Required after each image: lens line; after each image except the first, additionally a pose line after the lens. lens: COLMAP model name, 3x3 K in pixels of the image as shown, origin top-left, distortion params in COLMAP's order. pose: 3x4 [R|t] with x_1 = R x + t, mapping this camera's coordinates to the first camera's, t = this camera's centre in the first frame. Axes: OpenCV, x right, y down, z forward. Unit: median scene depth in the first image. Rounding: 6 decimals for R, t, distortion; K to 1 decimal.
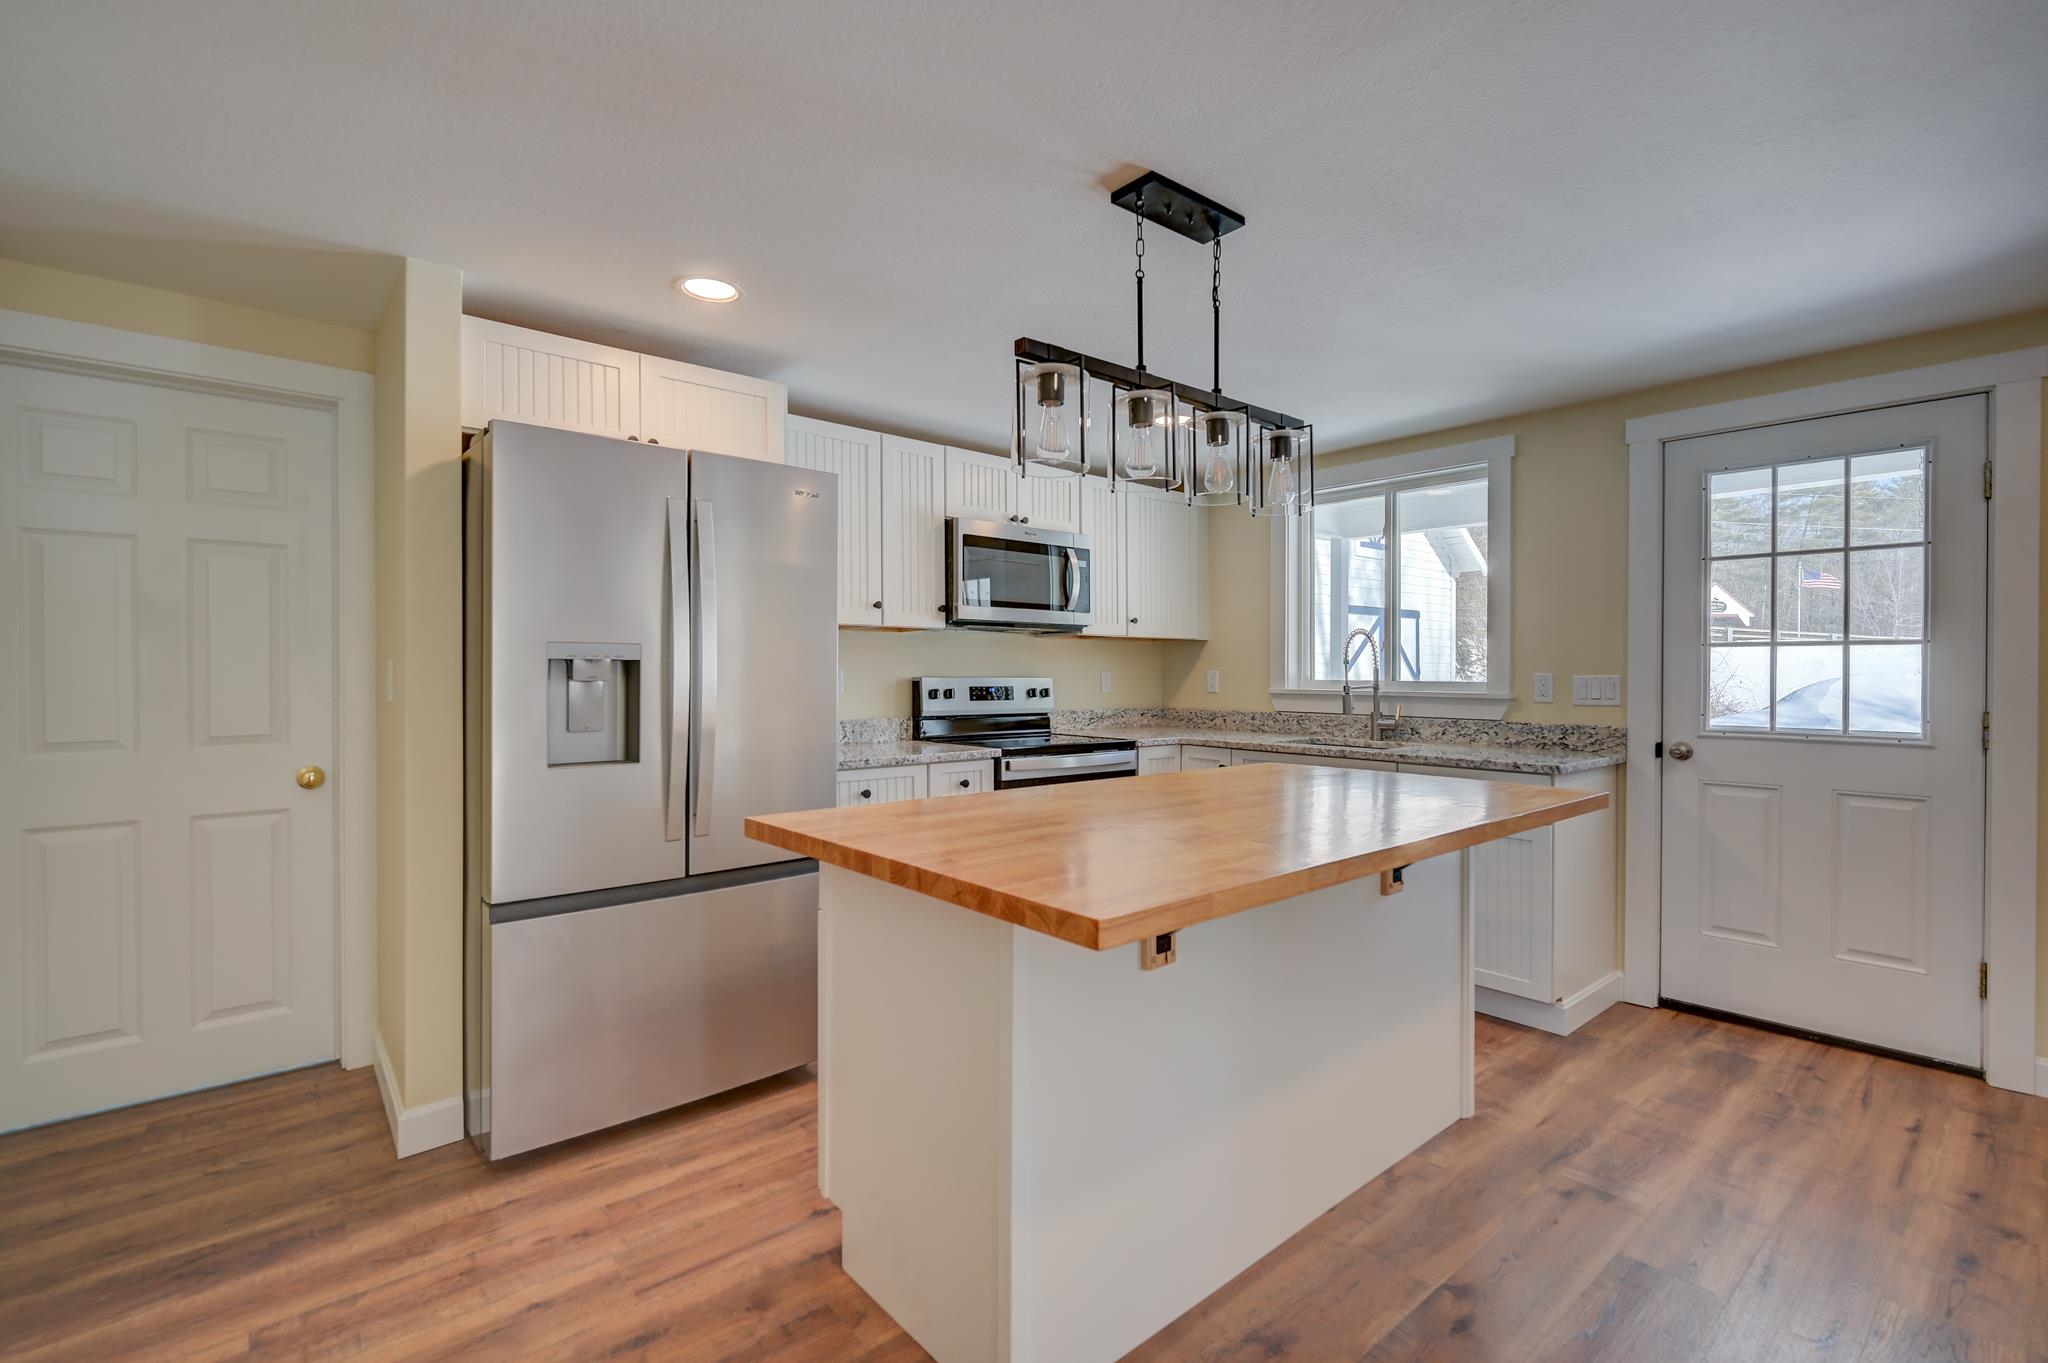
lens RADIAL K [[912.9, 0, 1033.5], [0, 912.9, 674.3], [0, 0, 1]] dist [-0.000060, -0.000304]
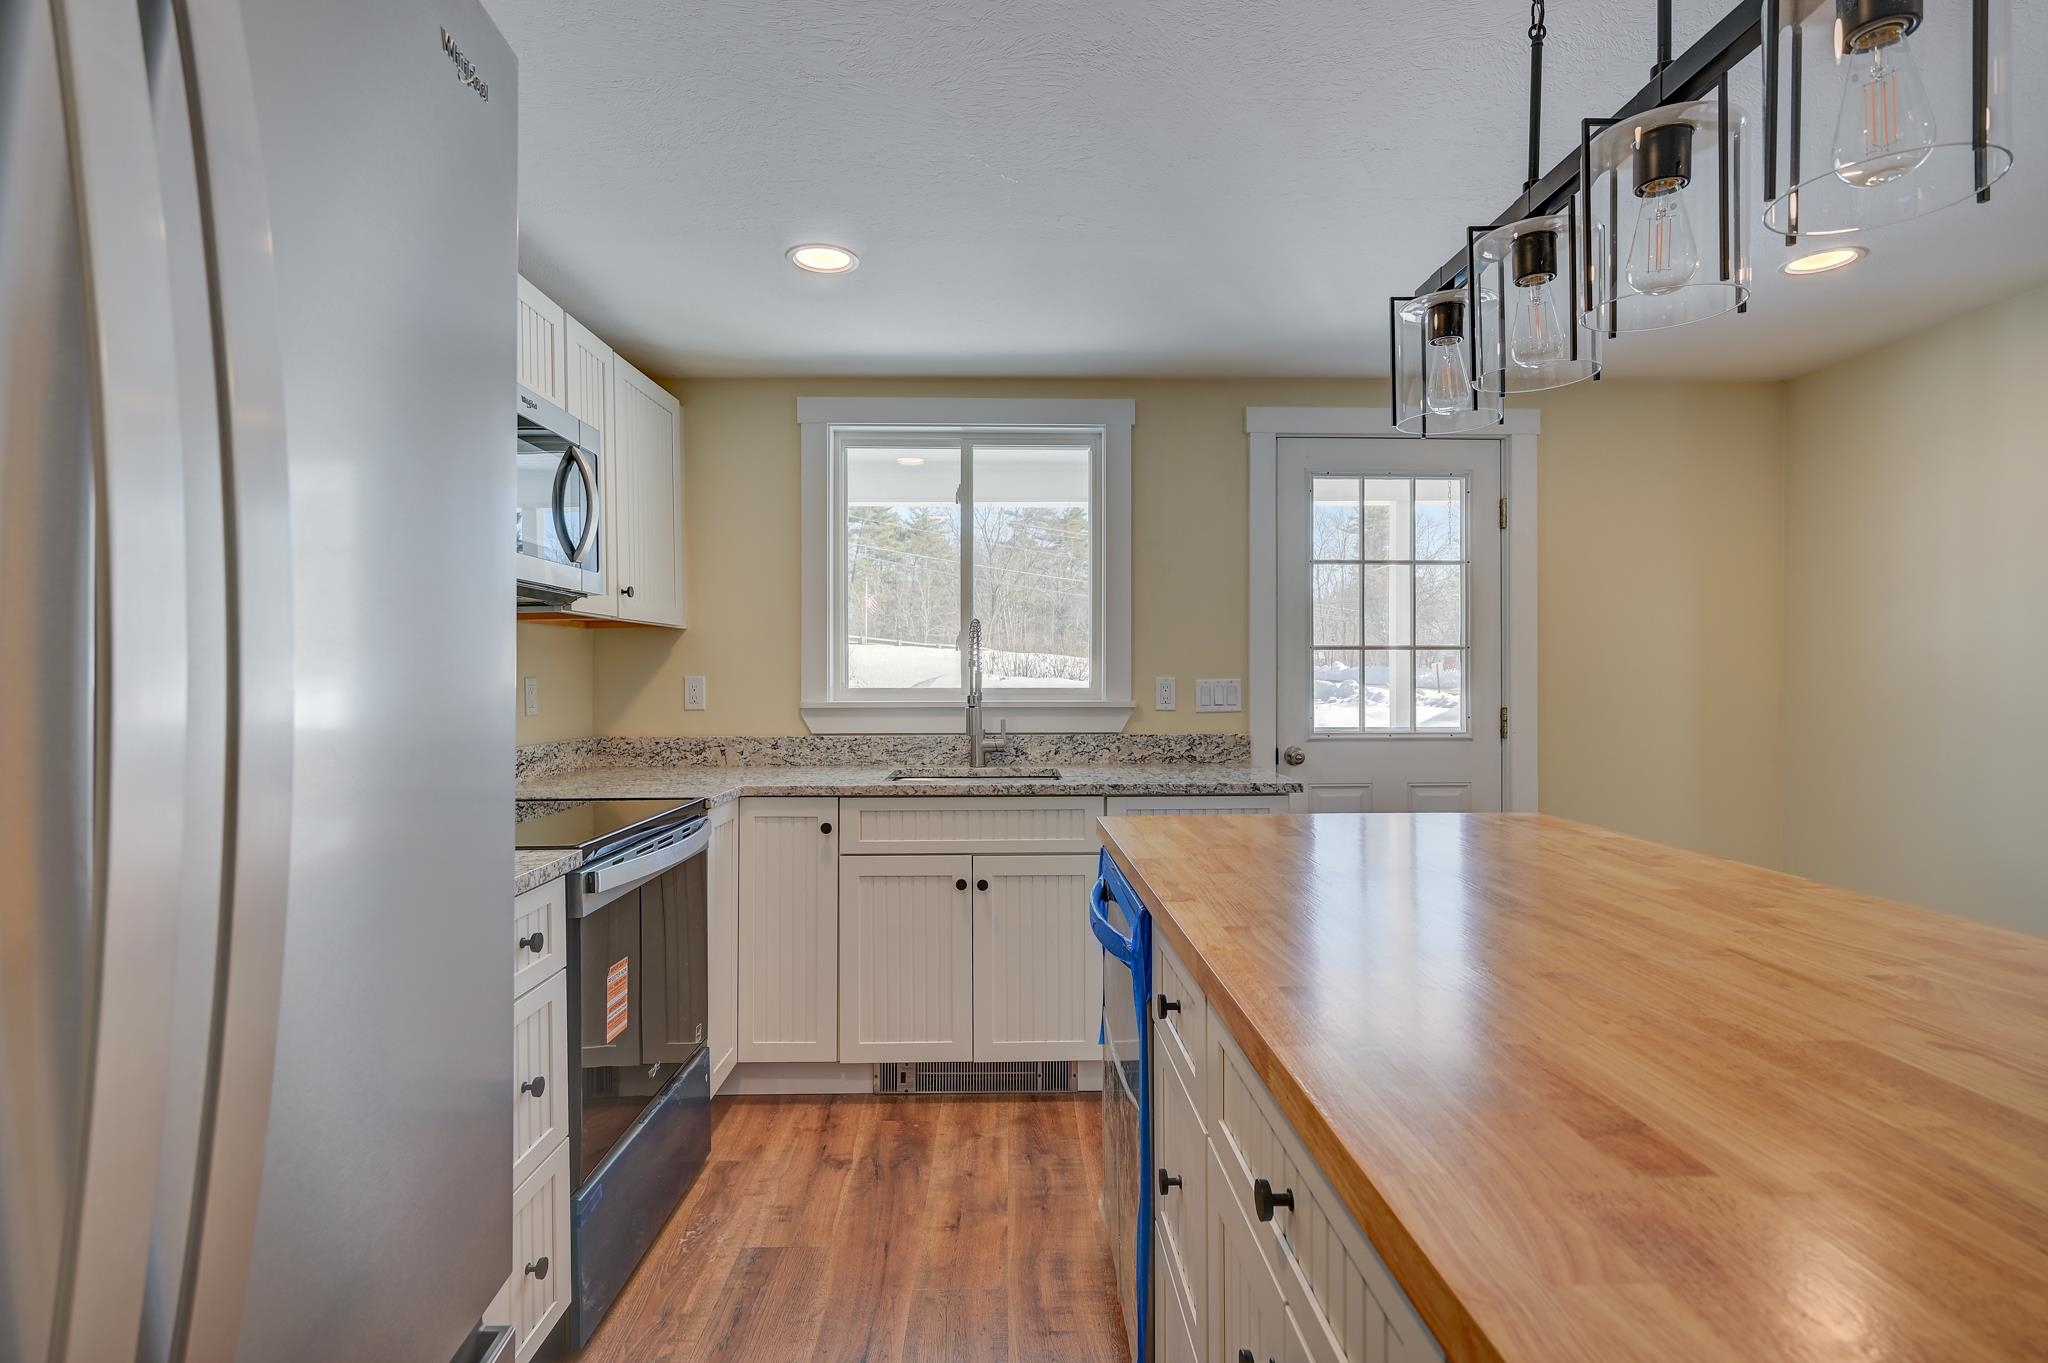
lens RADIAL K [[1011.1, 0, 1028.8], [0, 1011.1, 669.8], [0, 0, 1]] dist [0.001503, -0.000095]
pose [[0.633354, -0.001678, 0.773860, -0.272606], [0.006974, 0.999969, -0.003539, -0.005621], [-0.773831, 0.007639, 0.633347, 0.471095]]
